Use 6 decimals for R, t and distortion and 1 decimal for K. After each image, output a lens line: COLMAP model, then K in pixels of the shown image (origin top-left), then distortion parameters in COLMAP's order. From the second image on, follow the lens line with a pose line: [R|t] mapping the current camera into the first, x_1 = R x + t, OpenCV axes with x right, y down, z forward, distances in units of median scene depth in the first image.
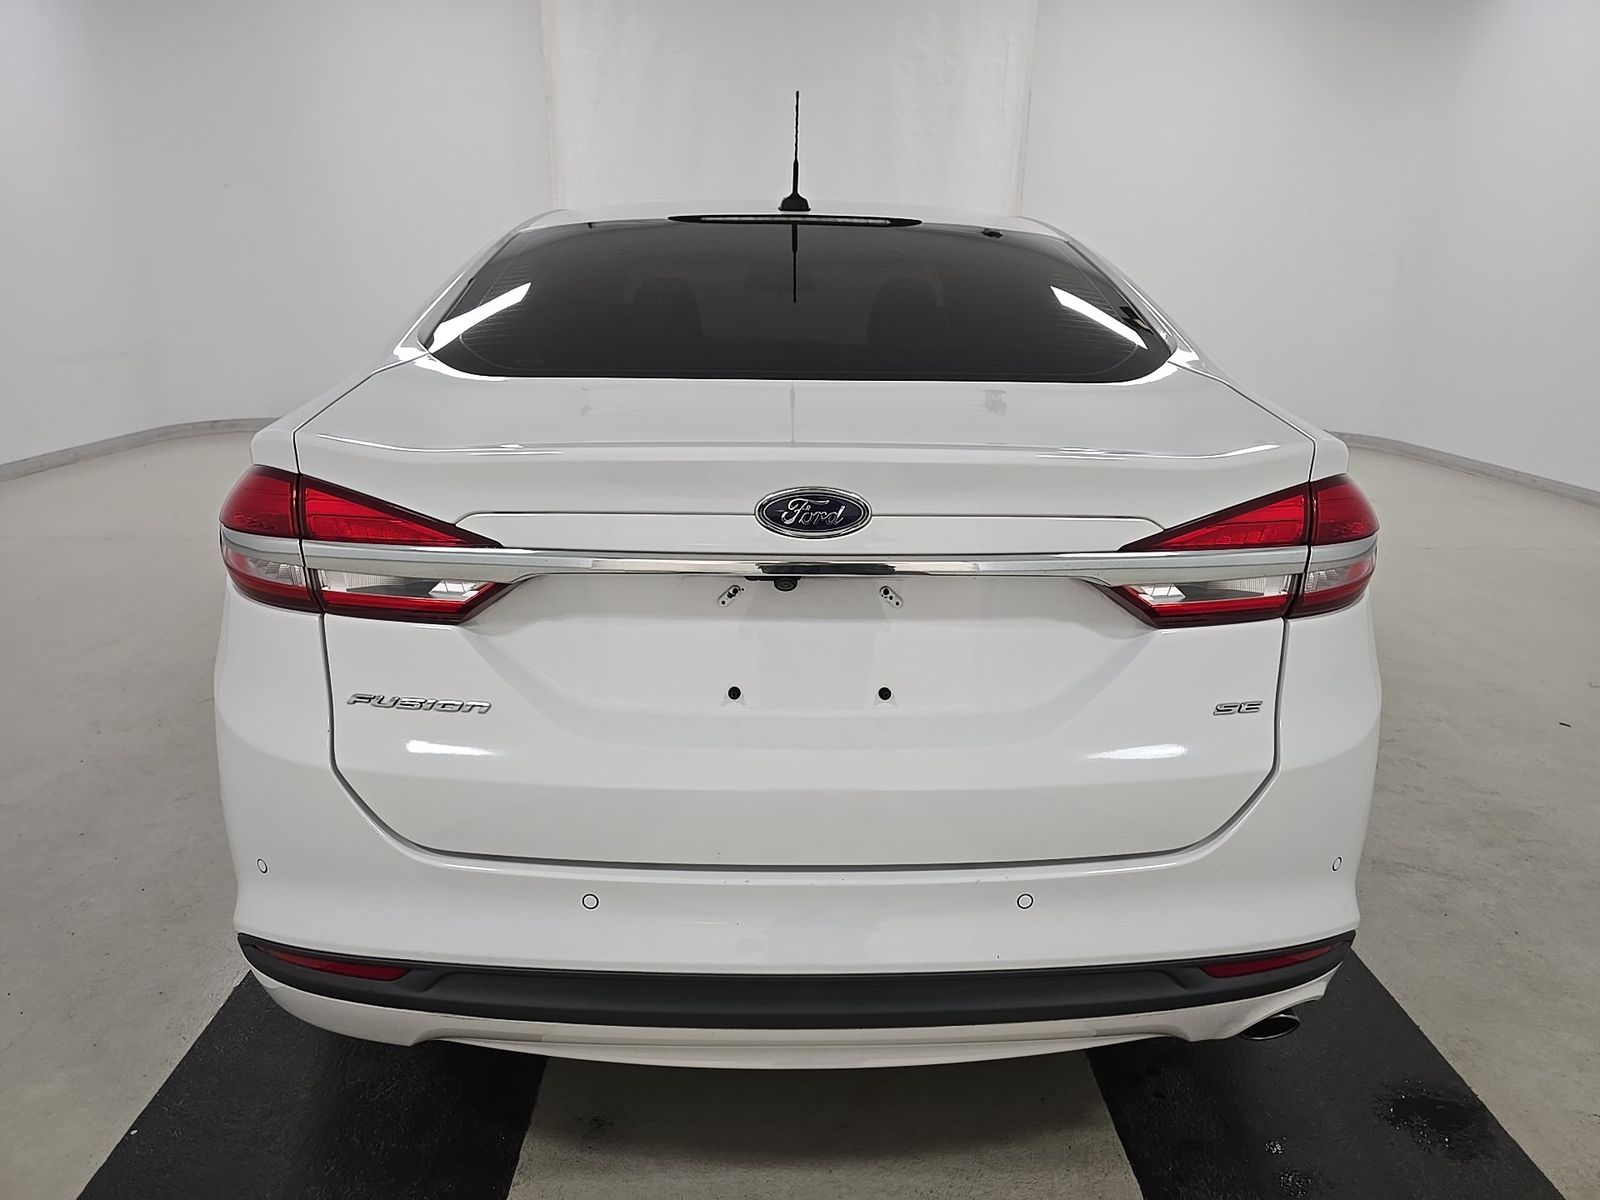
lens RADIAL K [[1089.1, 0, 800.0], [0, 1089.1, 600.0], [0, 0, 1]] dist [0.007205, 0.000865]
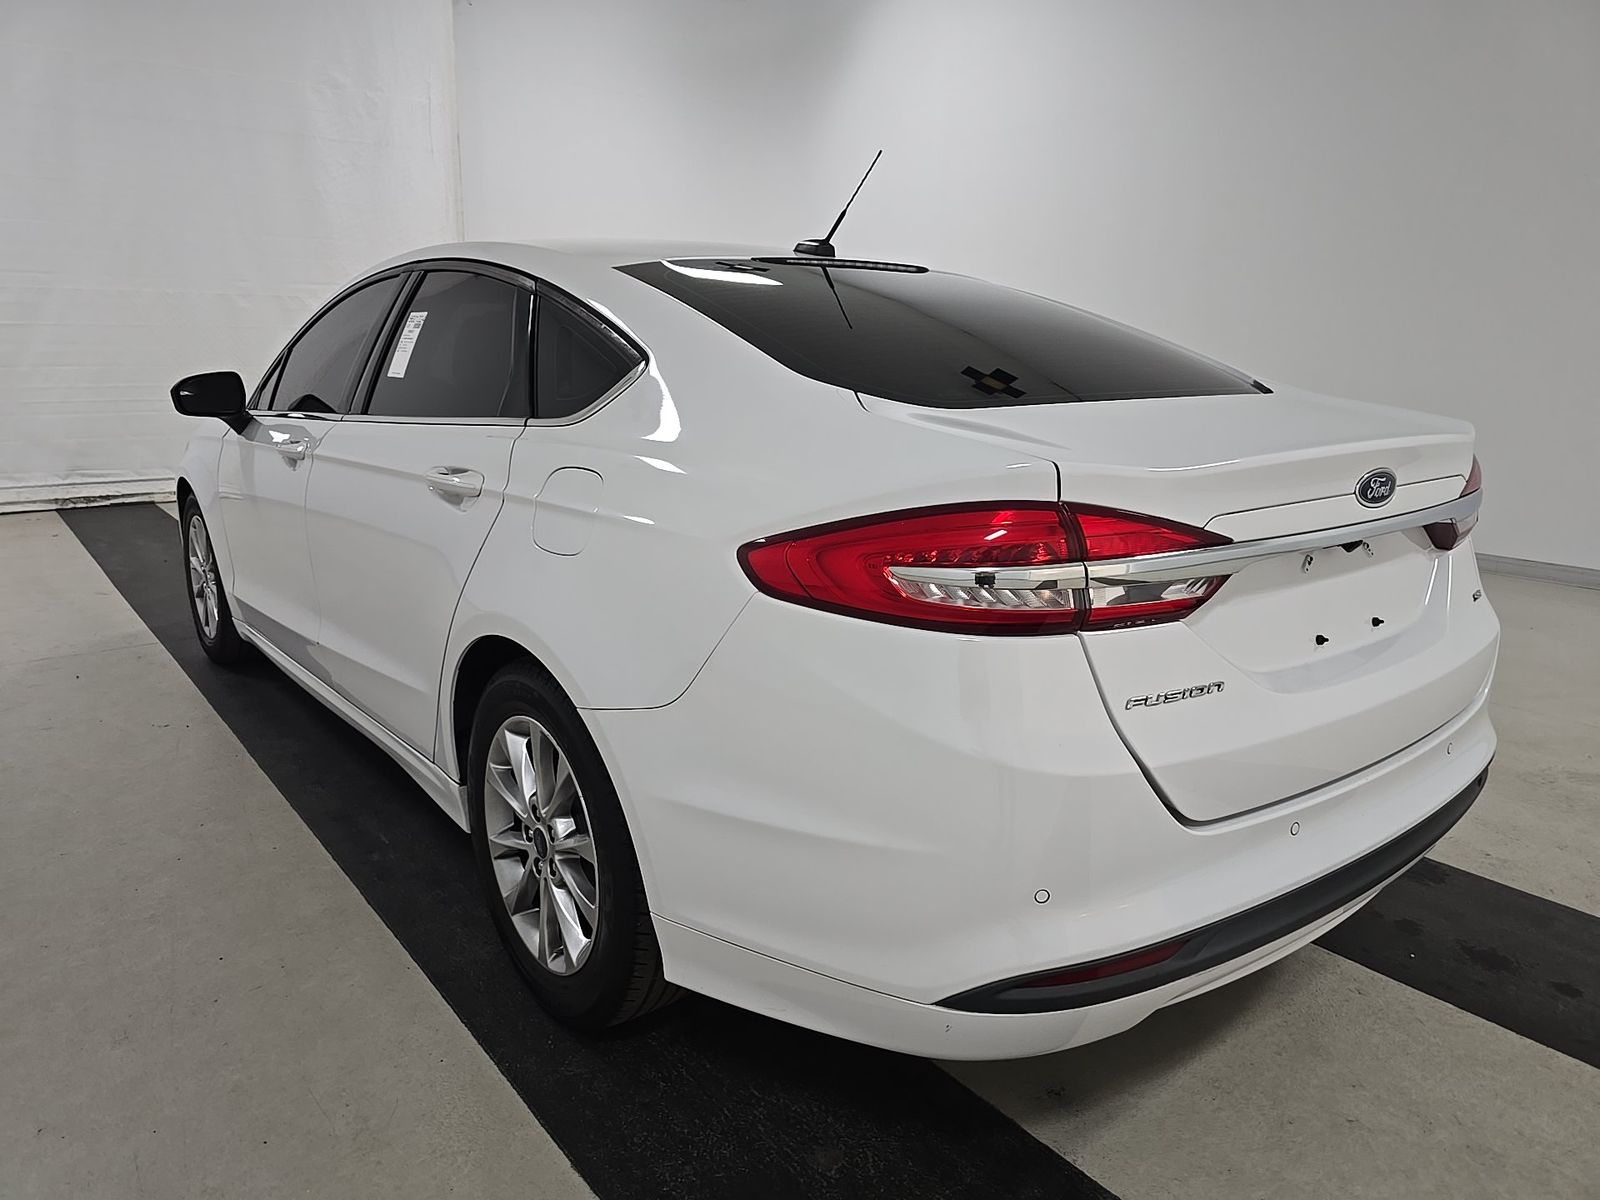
lens RADIAL K [[1089.1, 0, 800.0], [0, 1089.1, 600.0], [0, 0, 1]] dist [0.007205, 0.000865]
pose [[0.800869, -0.147640, 0.580355, -1.251336], [0.168458, 0.985540, 0.018252, -0.082066], [-0.574657, 0.083148, 0.814159, 0.304476]]
